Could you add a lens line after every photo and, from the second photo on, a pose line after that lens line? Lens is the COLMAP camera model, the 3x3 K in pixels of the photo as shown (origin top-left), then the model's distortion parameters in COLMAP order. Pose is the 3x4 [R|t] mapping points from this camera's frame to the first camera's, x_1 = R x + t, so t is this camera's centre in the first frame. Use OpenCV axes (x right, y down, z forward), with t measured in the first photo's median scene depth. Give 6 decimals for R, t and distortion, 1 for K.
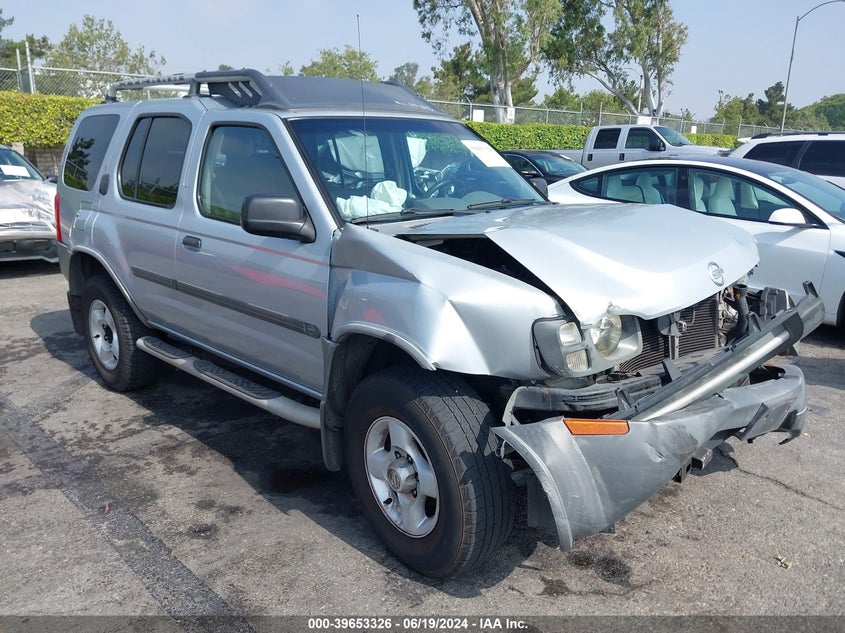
lens RADIAL K [[646.8, 0, 422.5], [0, 646.8, 316.5], [0, 0, 1]] dist [-0.004724, -0.001591]
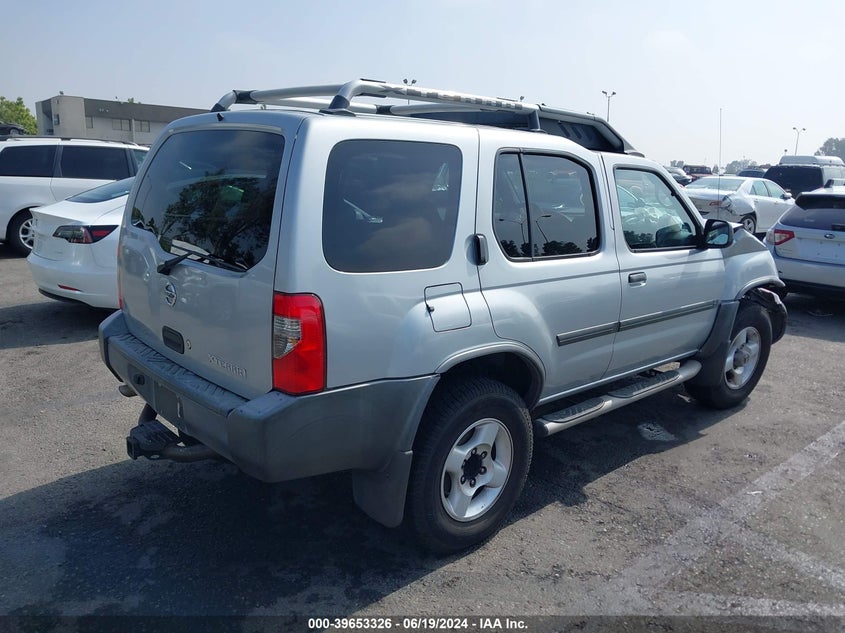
lens RADIAL K [[668.9, 0, 422.5], [0, 668.9, 316.5], [0, 0, 1]] dist [0.004674, 0.001344]
pose [[0.079716, -0.237565, 0.968095, -1.316539], [0.228760, 0.949626, 0.214196, -0.332420], [-0.970214, 0.204386, 0.130046, 1.083042]]
